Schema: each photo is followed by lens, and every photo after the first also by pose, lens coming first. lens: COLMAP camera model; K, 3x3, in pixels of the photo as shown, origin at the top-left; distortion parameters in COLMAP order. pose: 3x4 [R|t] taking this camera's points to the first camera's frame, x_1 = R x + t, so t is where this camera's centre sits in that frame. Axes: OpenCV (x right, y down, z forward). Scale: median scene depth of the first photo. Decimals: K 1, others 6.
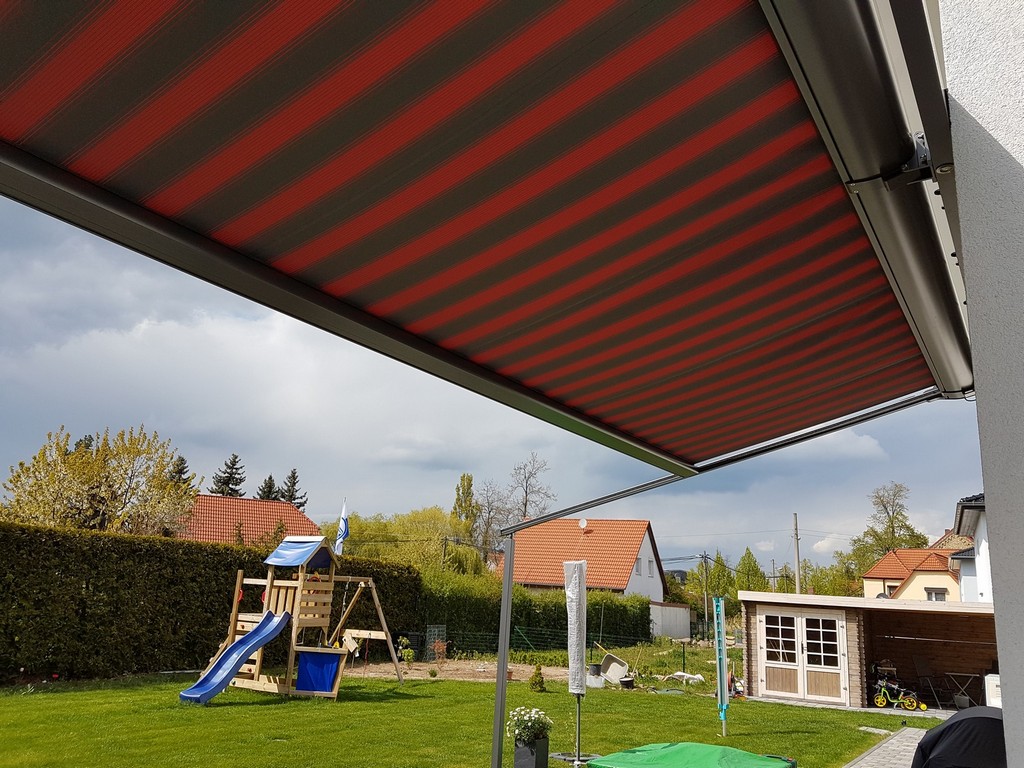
lens RADIAL K [[775.1, 0, 537.0], [0, 775.1, 386.0], [0, 0, 1]] dist [0.118738, -0.195022]
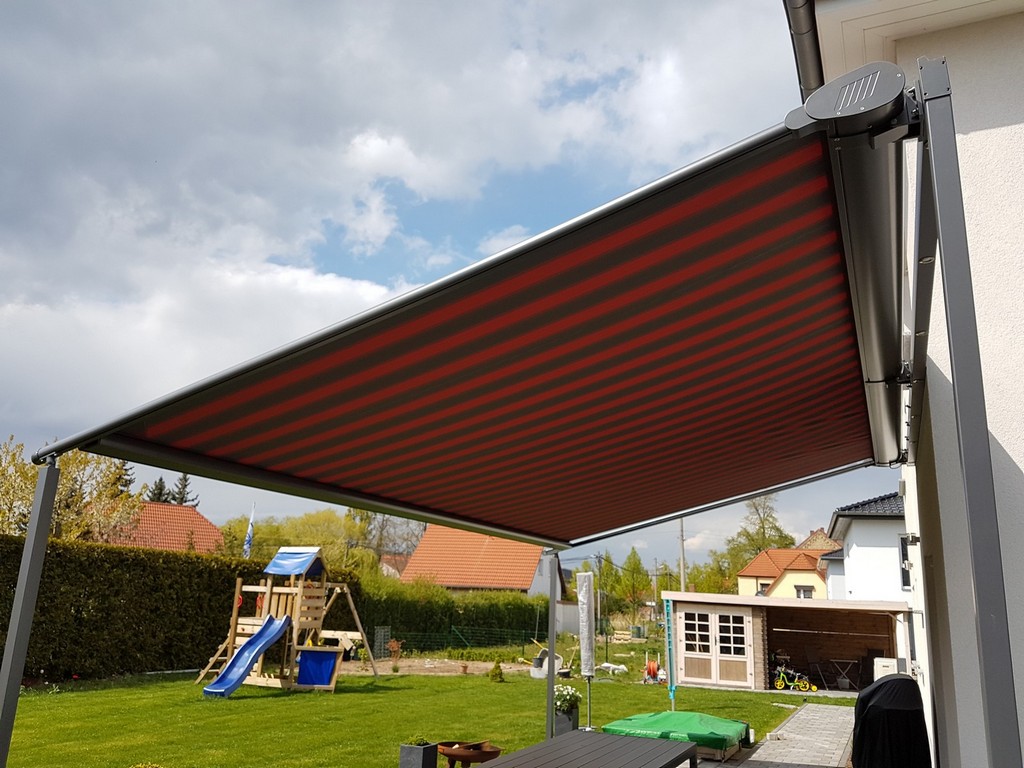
lens RADIAL K [[782.0, 0, 512.0], [0, 782.0, 384.0], [0, 0, 1]] dist [0.132463, -0.249475]
pose [[0.992258, 0.022276, 0.122182, -0.121784], [-0.022317, 0.999750, -0.001035, -0.042187], [-0.122175, -0.001700, 0.992507, -0.139478]]
